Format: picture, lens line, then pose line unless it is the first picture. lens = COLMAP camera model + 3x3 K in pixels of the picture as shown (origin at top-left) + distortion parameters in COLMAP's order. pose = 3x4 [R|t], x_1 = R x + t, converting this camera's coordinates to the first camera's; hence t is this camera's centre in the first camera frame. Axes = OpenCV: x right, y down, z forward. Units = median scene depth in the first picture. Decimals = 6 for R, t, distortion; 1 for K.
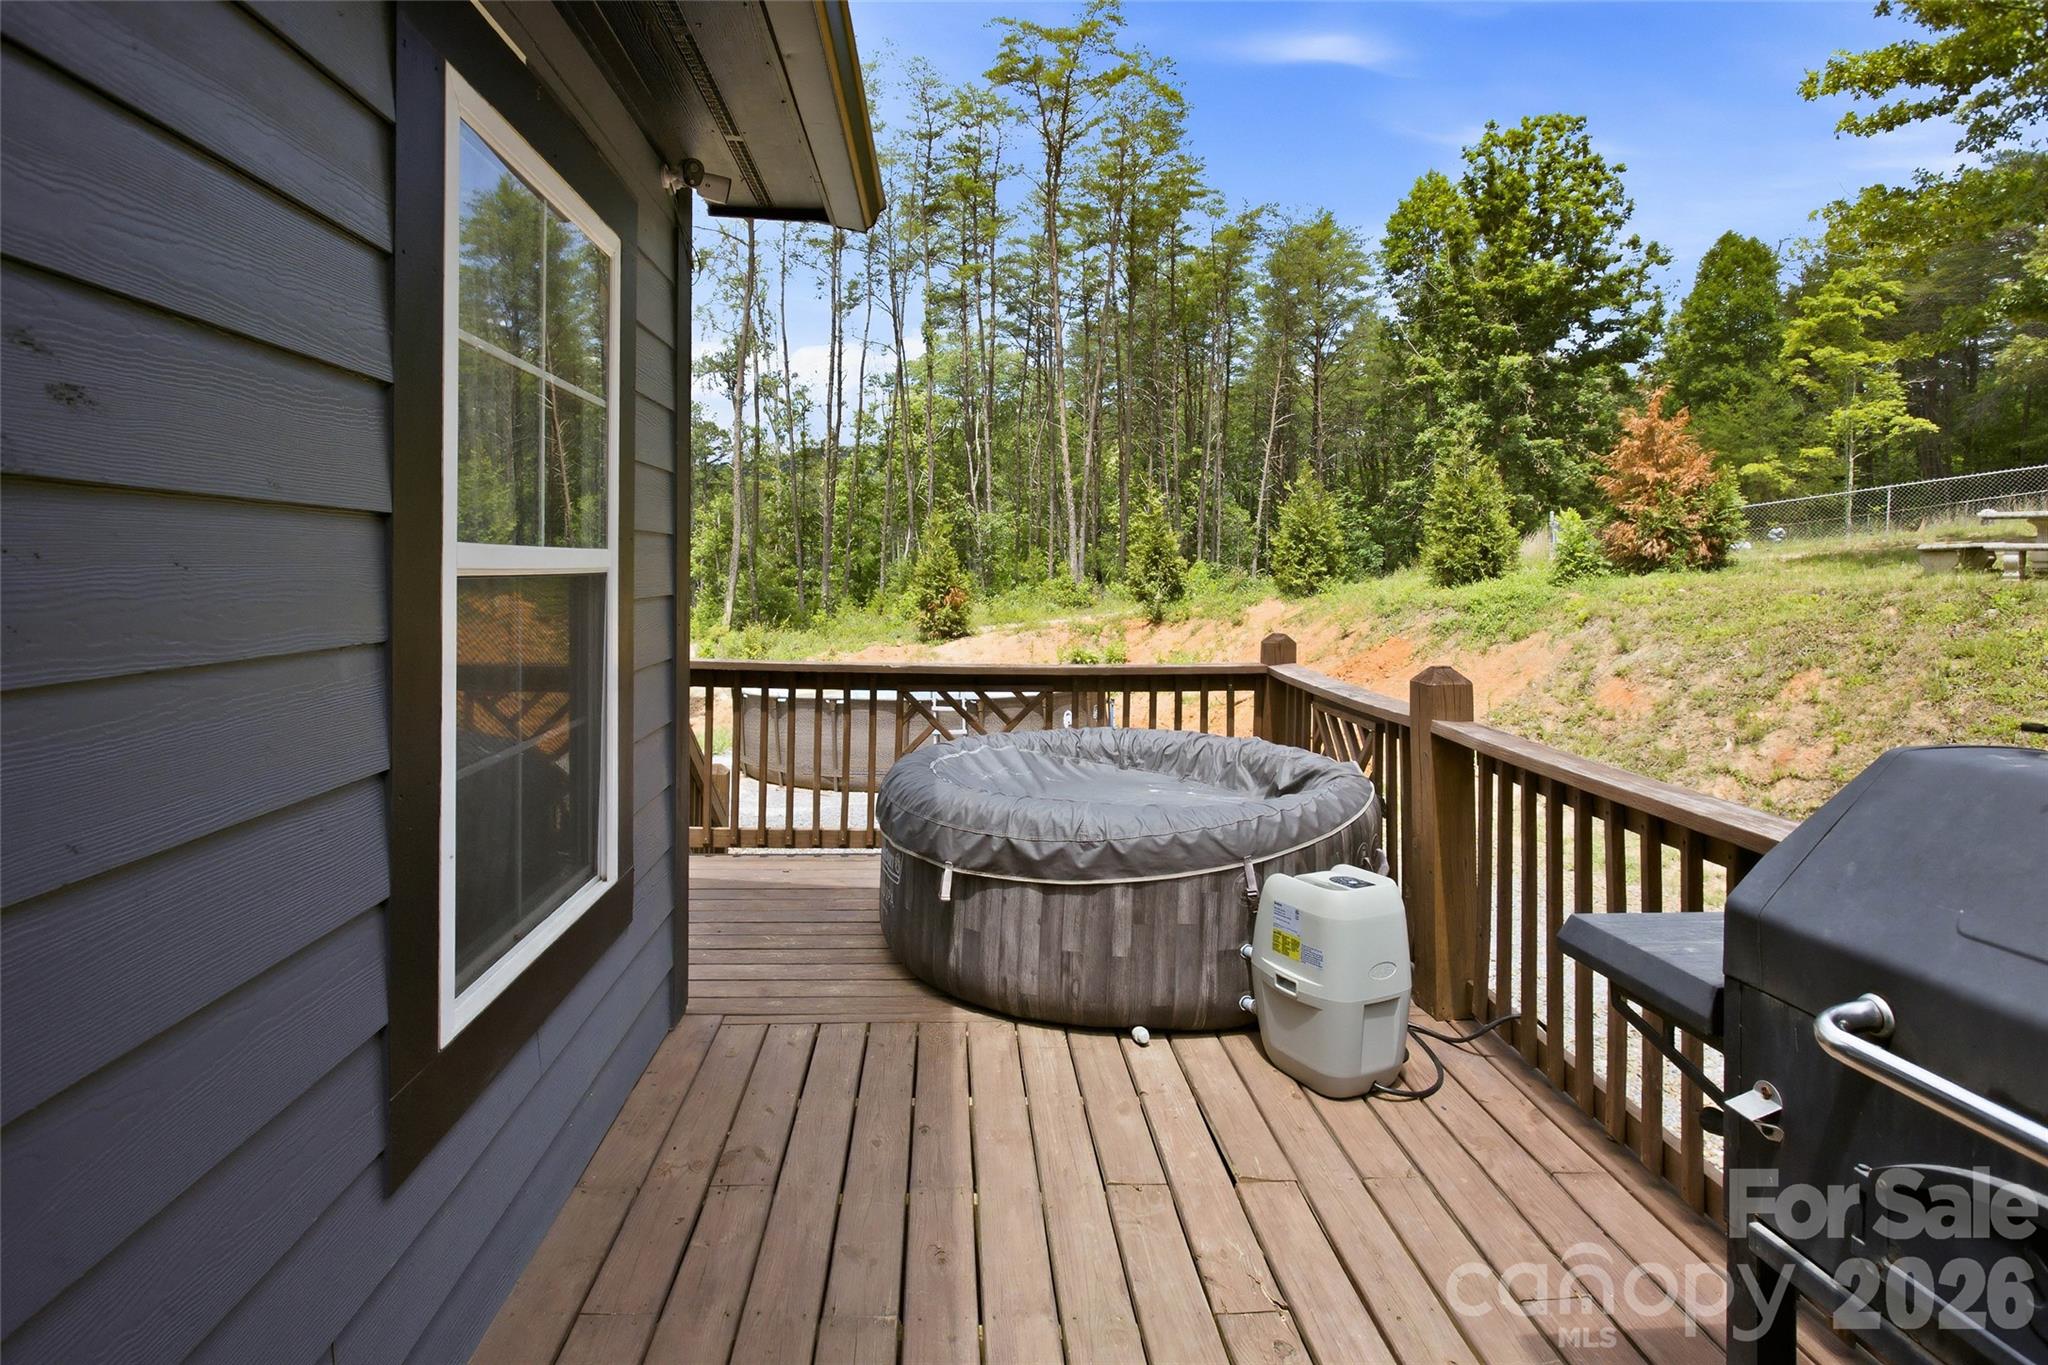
lens RADIAL K [[1049.9, 0, 1036.1], [0, 1049.9, 600.9], [0, 0, 1]] dist [0.001597, 0.001833]
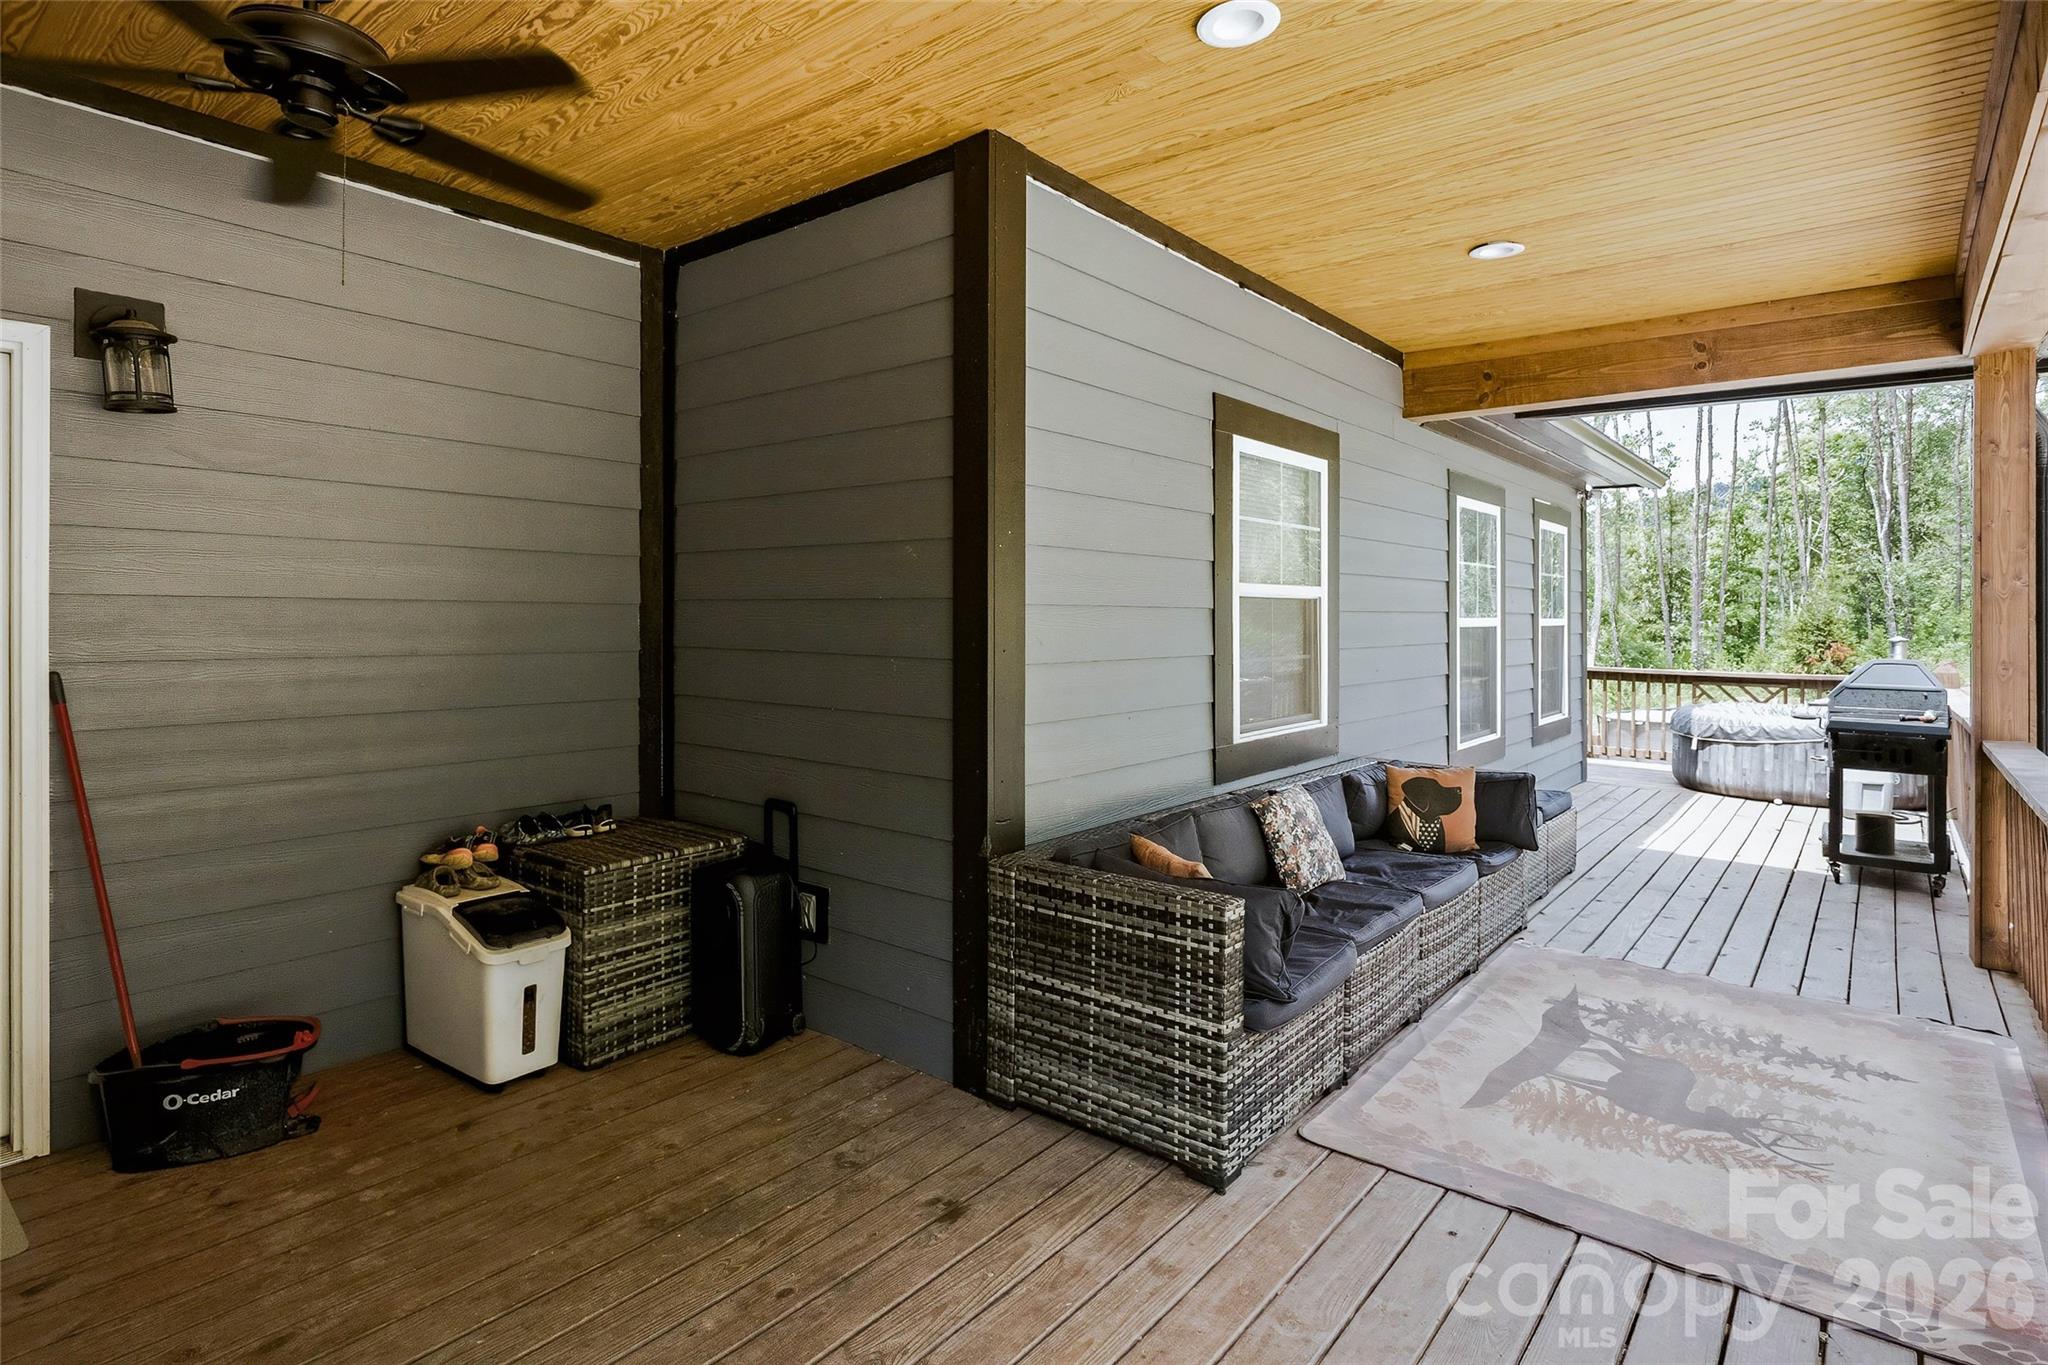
lens RADIAL K [[1049.9, 0, 1036.1], [0, 1049.9, 600.9], [0, 0, 1]] dist [0.001597, 0.001833]
pose [[0.719522, -0.021499, -0.694137, 0.563051], [-0.016130, 0.998734, -0.047654, 0.065062], [0.694282, 0.045485, 0.718264, -2.052247]]
